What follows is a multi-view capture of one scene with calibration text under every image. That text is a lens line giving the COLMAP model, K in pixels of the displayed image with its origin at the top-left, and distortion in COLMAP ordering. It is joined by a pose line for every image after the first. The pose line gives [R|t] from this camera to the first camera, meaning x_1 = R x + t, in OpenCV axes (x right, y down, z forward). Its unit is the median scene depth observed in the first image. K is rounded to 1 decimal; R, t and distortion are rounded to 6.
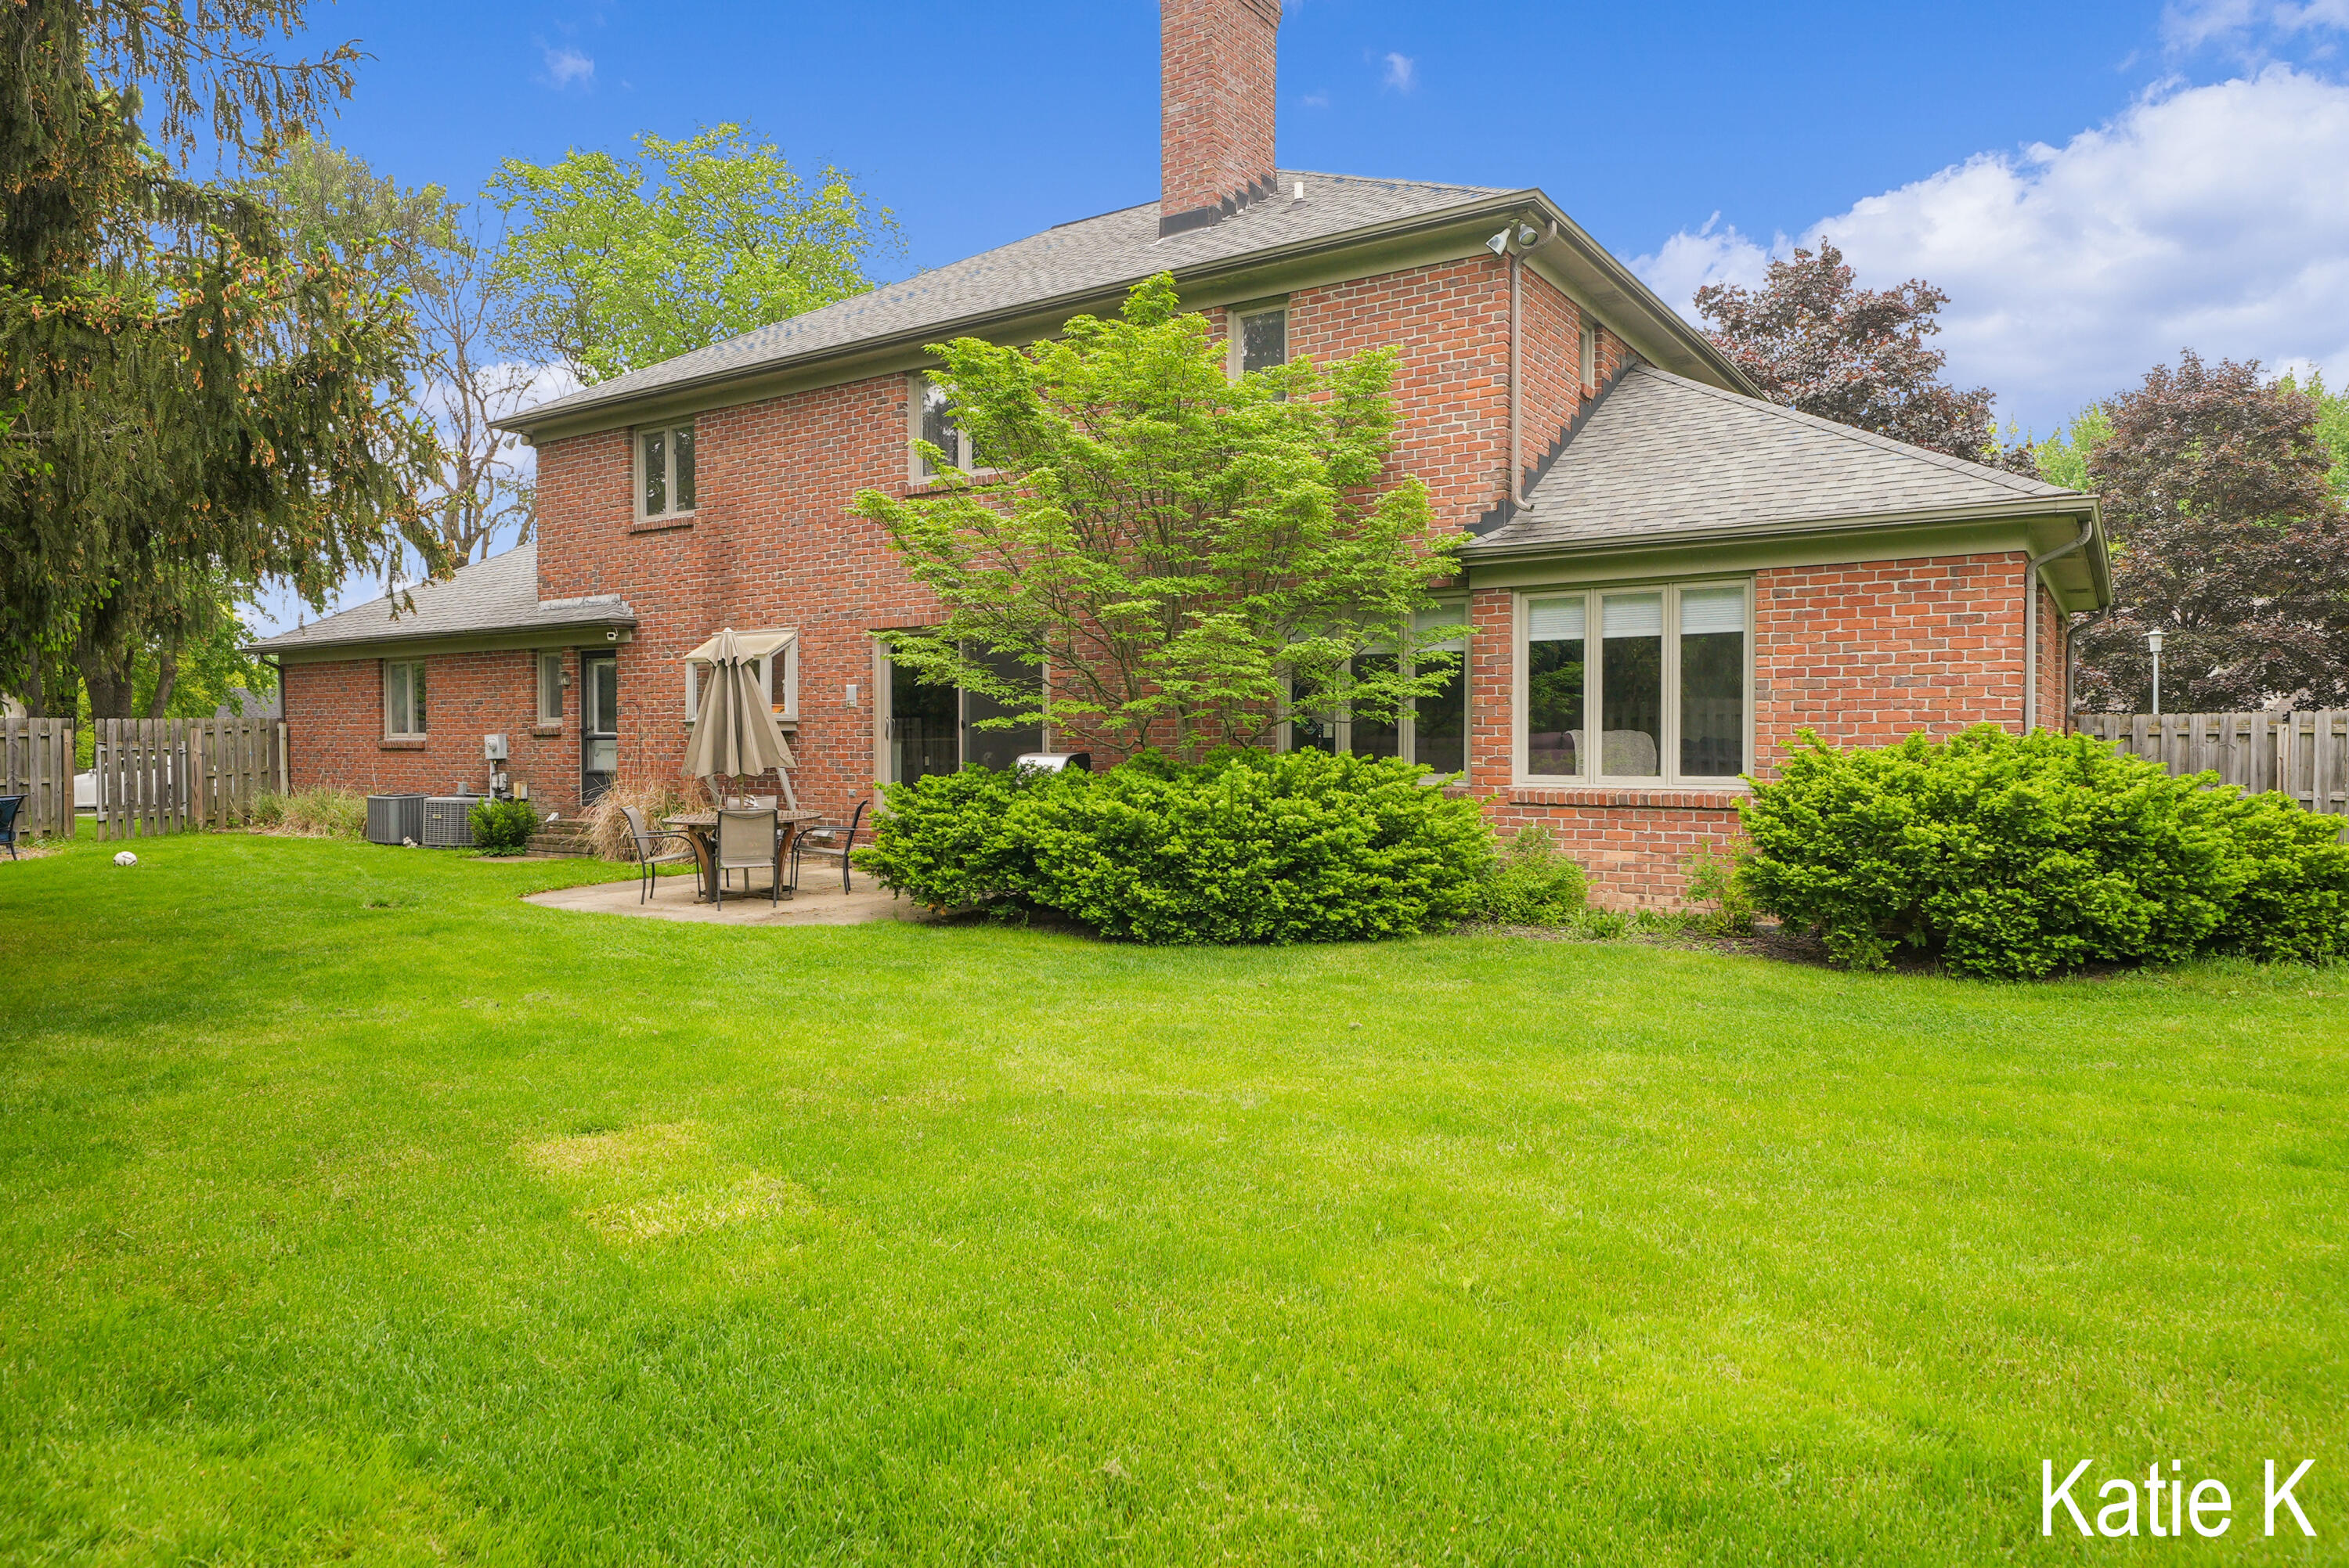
lens RADIAL K [[1440.1, 0, 1174.8], [0, 1440.1, 783.0], [0, 0, 1]] dist [-0.003242, 0.000015]
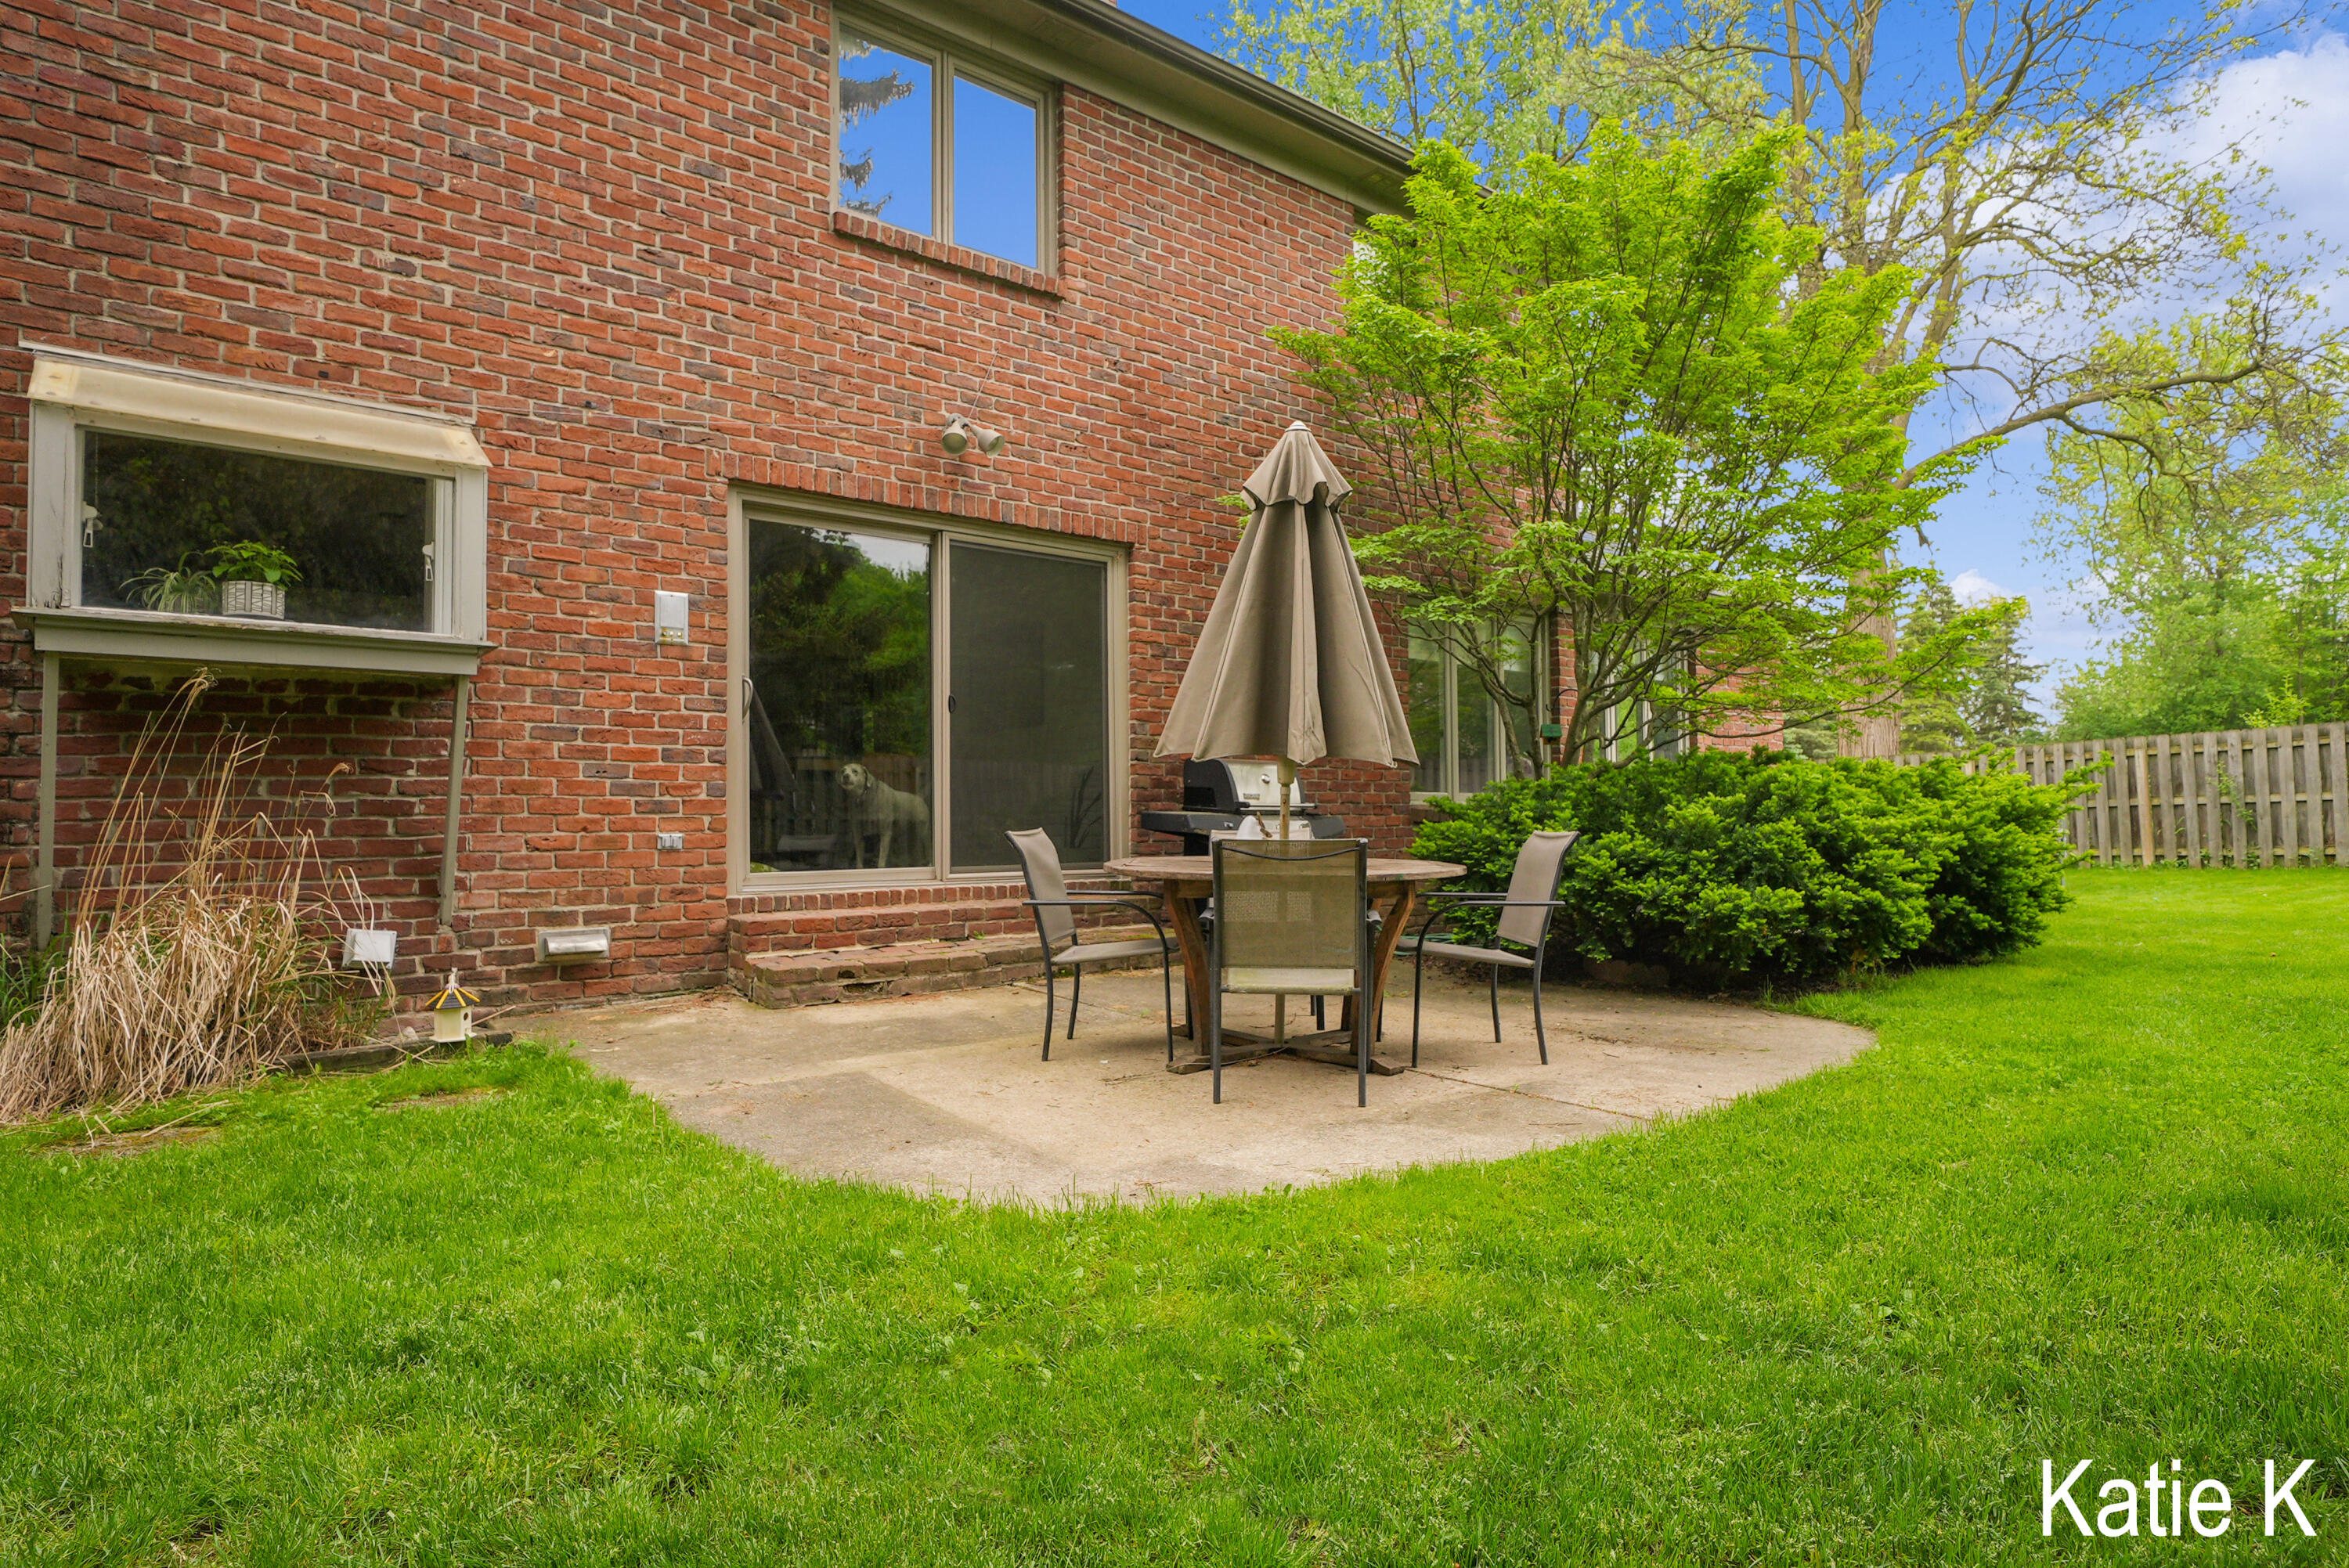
lens RADIAL K [[1297.7, 0, 1175.7], [0, 1297.7, 771.8], [0, 0, 1]] dist [0.000008, -0.001101]
pose [[0.284182, 0.031837, 0.958242, -0.524781], [0.027471, 0.998768, -0.041330, 0.006017], [-0.958377, 0.038069, 0.282957, 0.703788]]
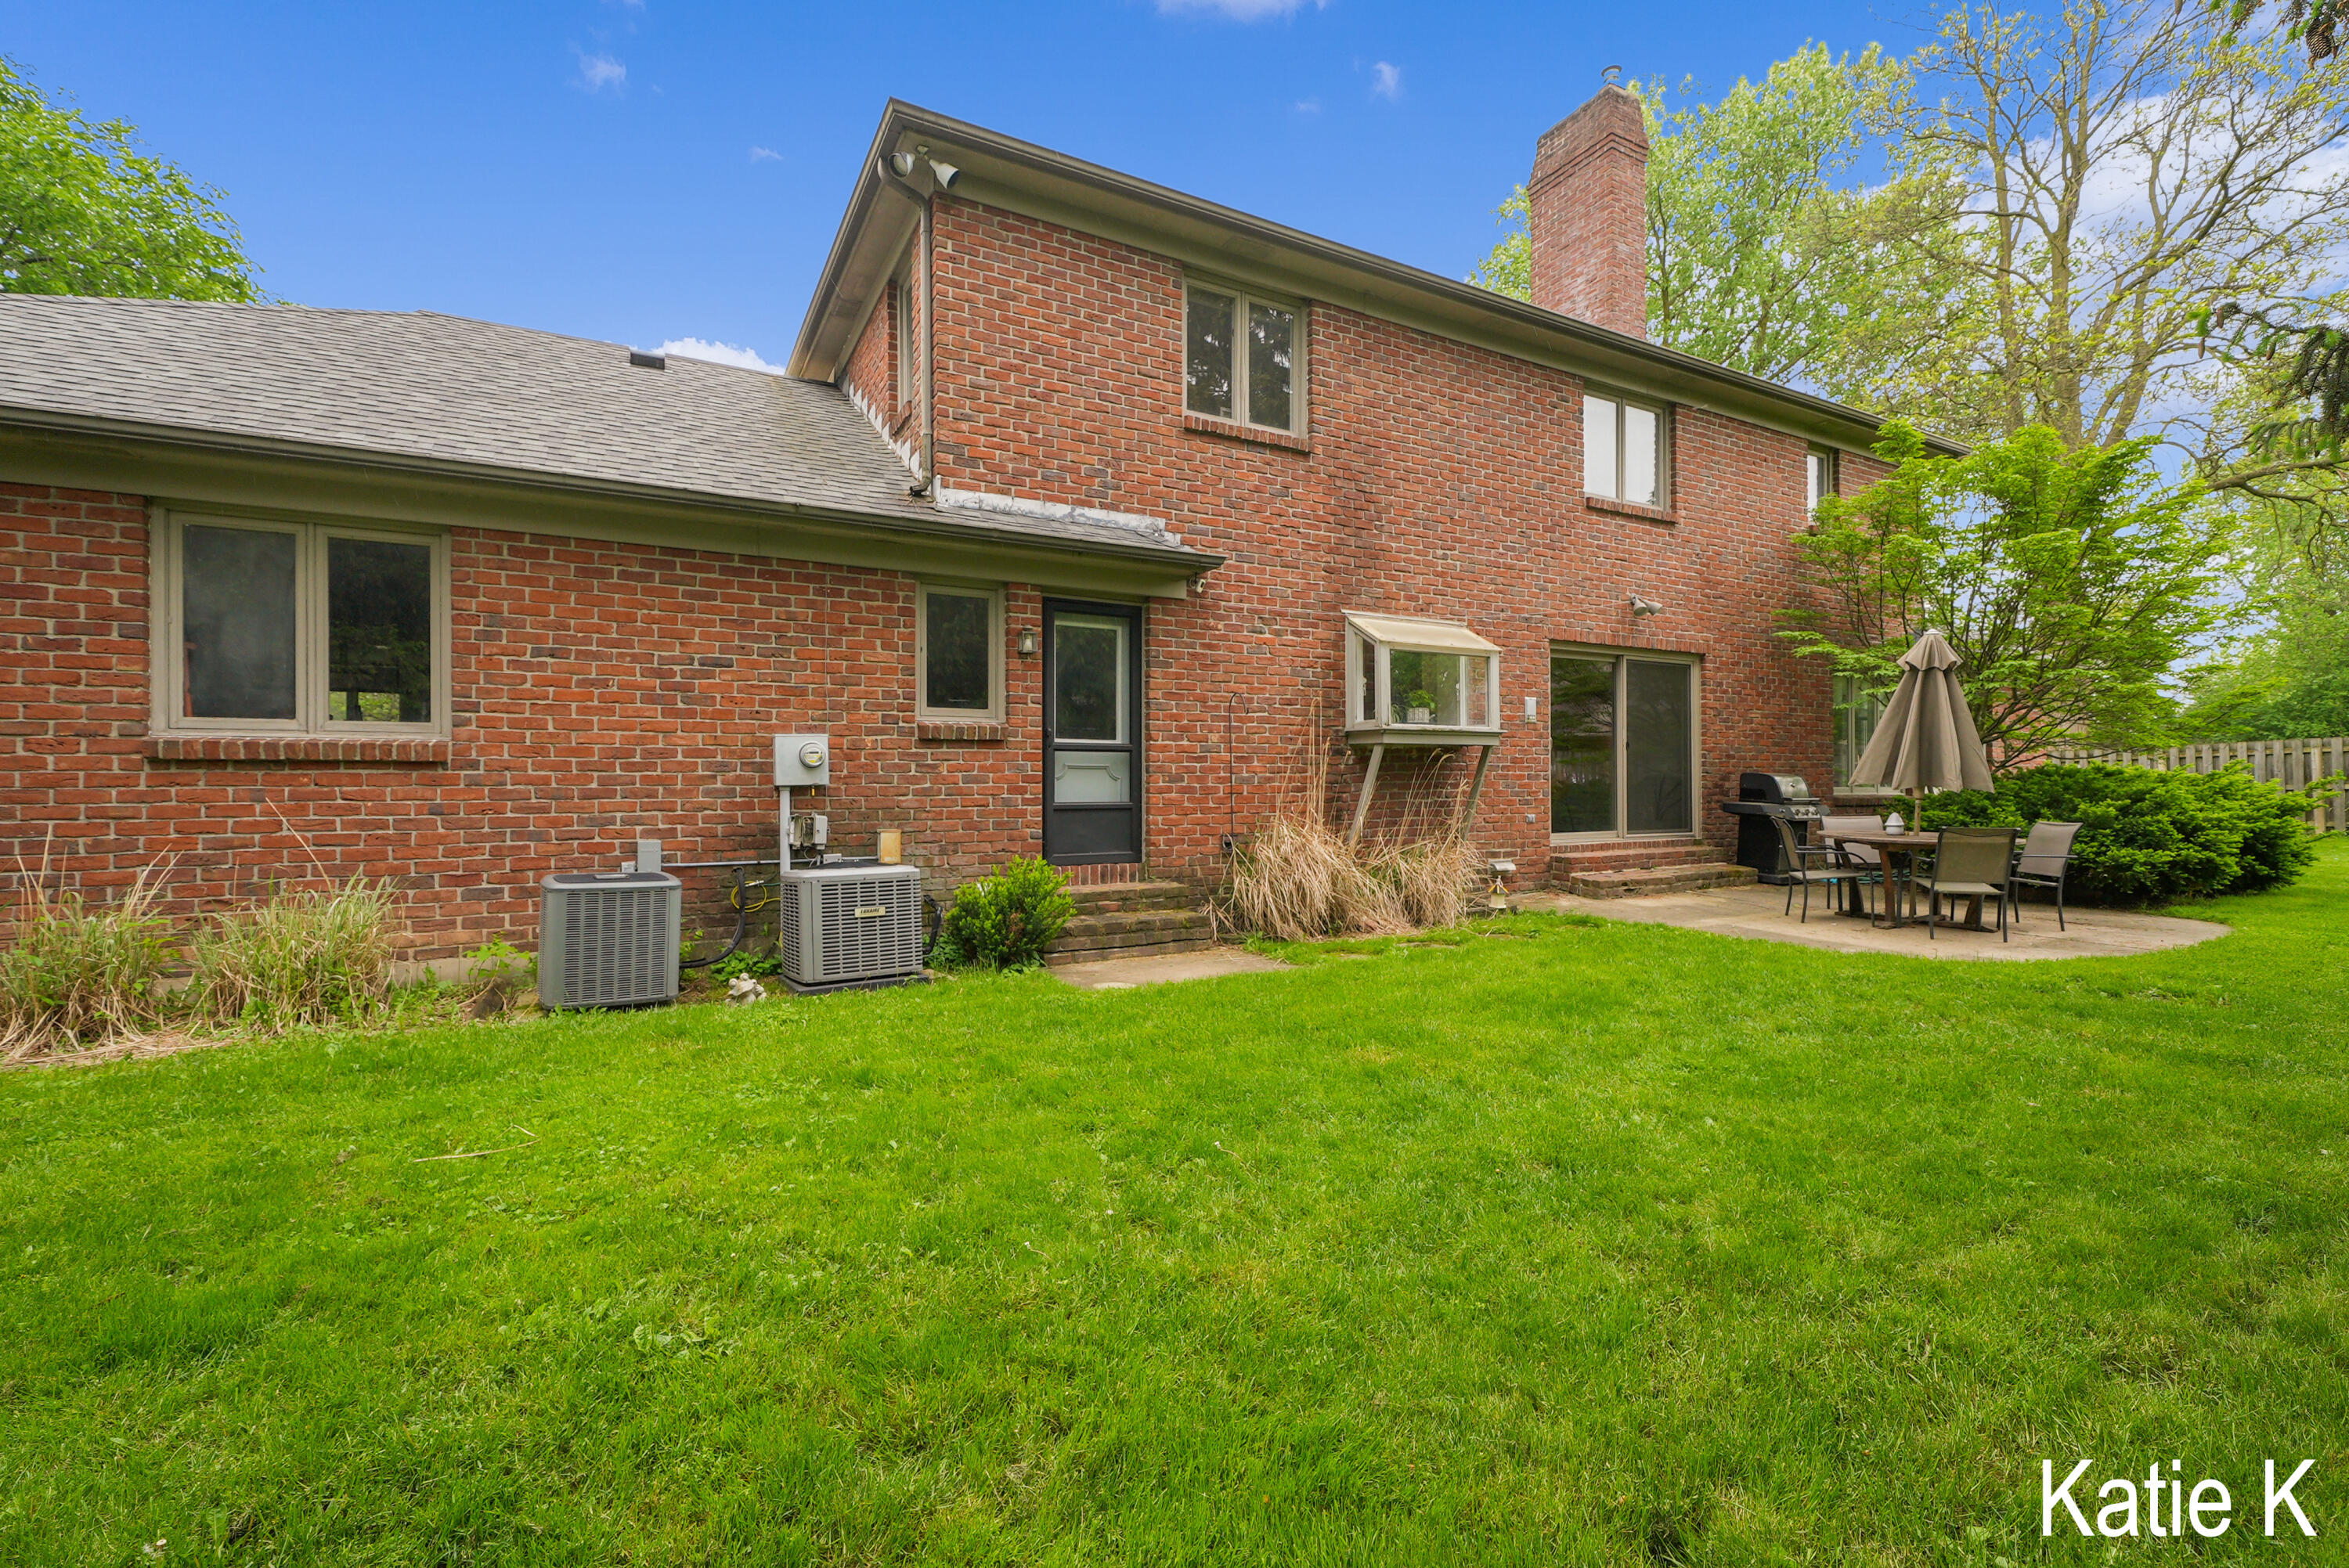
lens RADIAL K [[1000.6, 0, 1170.1], [0, 1000.6, 782.8], [0, 0, 1]] dist [-0.003034, -0.000556]
pose [[0.457865, -0.003311, 0.889016, -0.832701], [0.021368, 0.999745, -0.007282, -0.014576], [-0.888765, 0.022331, 0.457819, 0.864686]]
